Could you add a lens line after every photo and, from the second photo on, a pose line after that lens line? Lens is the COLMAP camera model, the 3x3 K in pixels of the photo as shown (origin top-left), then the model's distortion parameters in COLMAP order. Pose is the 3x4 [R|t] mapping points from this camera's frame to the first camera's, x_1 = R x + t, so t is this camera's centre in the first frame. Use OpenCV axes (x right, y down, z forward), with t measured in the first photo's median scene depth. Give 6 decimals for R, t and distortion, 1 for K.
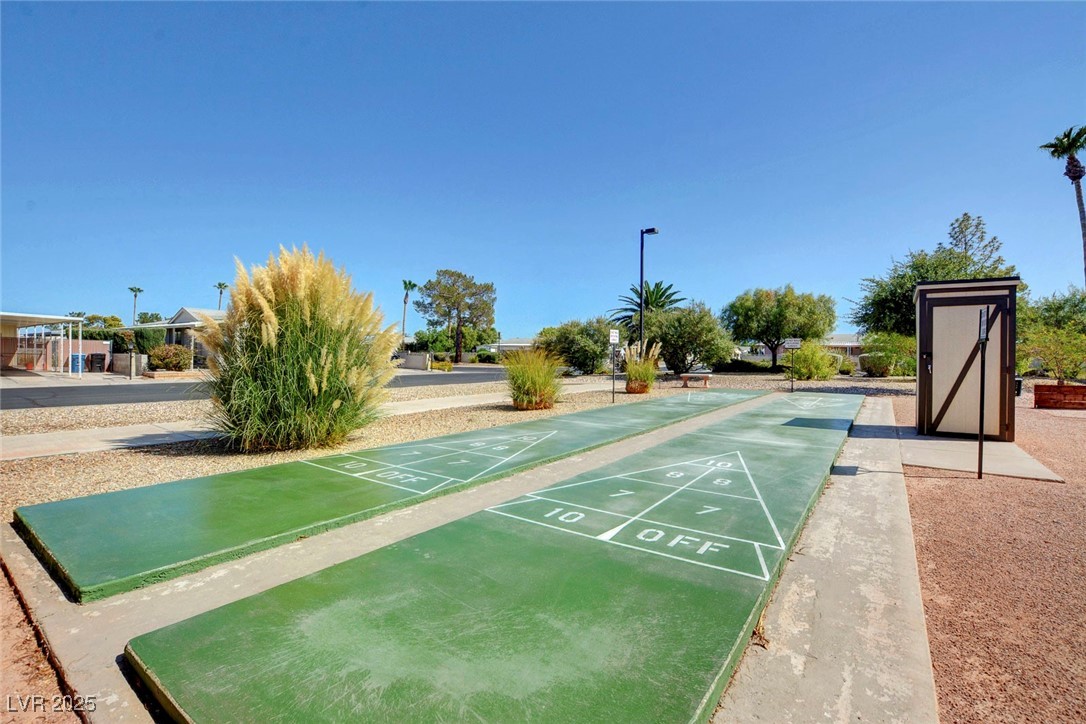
lens RADIAL K [[485.1, 0, 543.0], [0, 485.1, 362.0], [0, 0, 1]] dist [-0.010166, 0.000289]
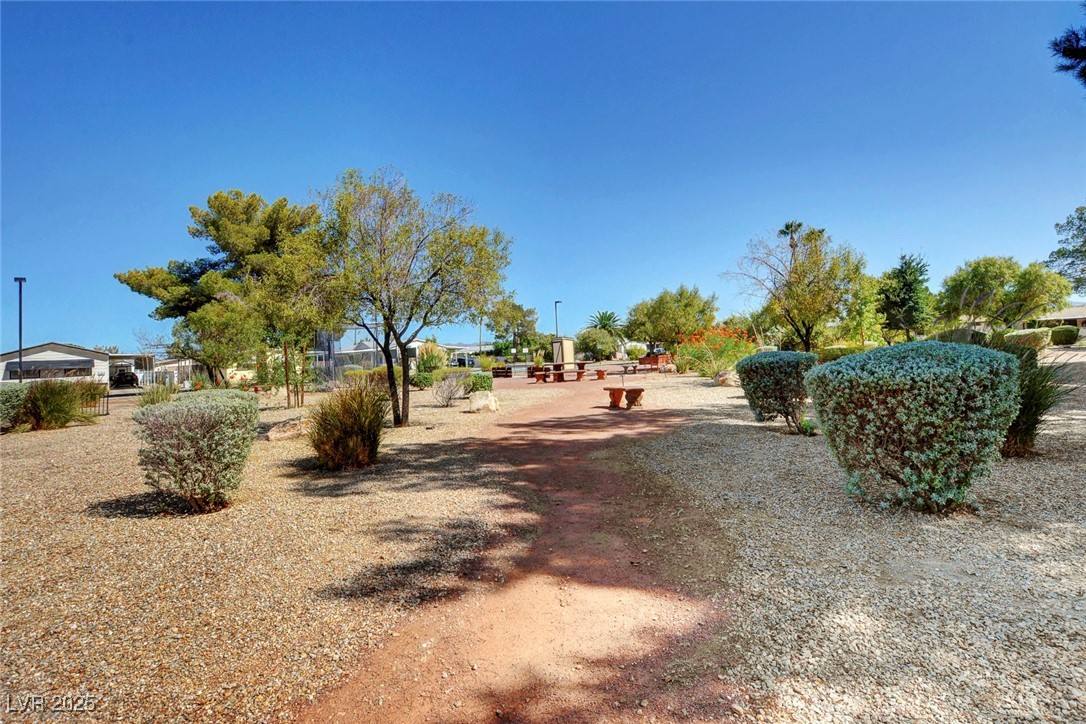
lens RADIAL K [[485.1, 0, 543.0], [0, 485.1, 362.0], [0, 0, 1]] dist [-0.010166, 0.000289]
pose [[0.979618, -0.055980, -0.192911, 0.272955], [0.056439, 0.998401, -0.003119, 0.013873], [0.192777, -0.007833, 0.981211, -0.632540]]
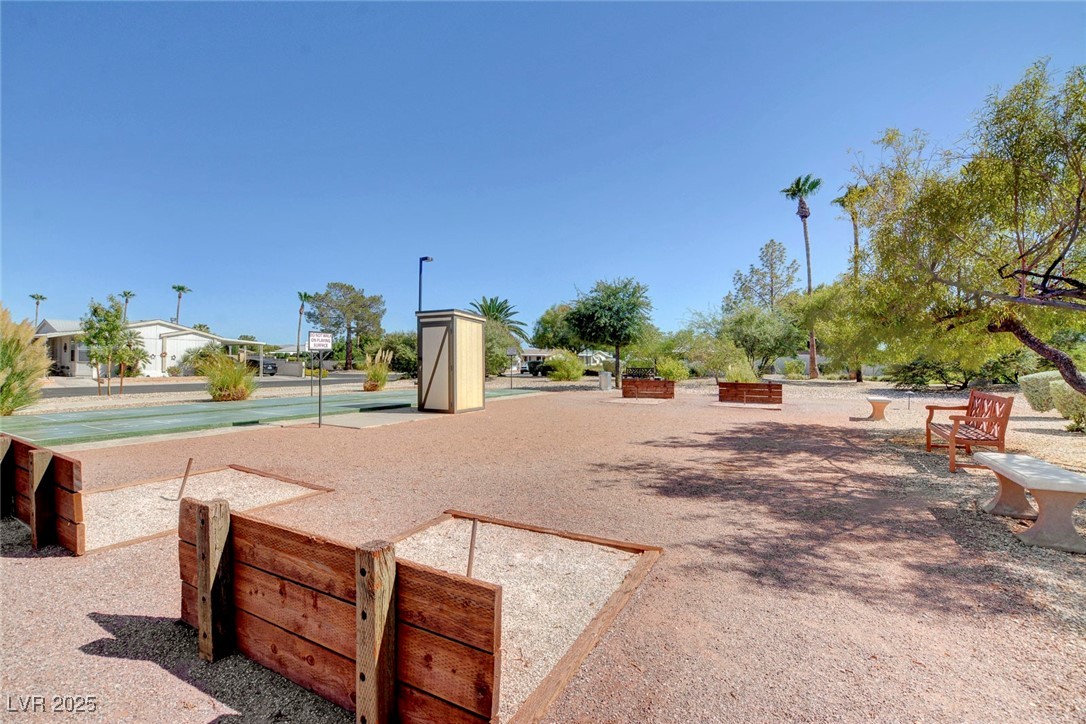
lens RADIAL K [[472.4, 0, 525.0], [0, 472.4, 362.7], [0, 0, 1]] dist [-0.000652, 0.000174]
pose [[0.996475, -0.004612, 0.083766, 0.168311], [0.005840, 0.999879, -0.014426, 0.003556], [-0.083690, 0.014865, 0.996381, -0.087730]]
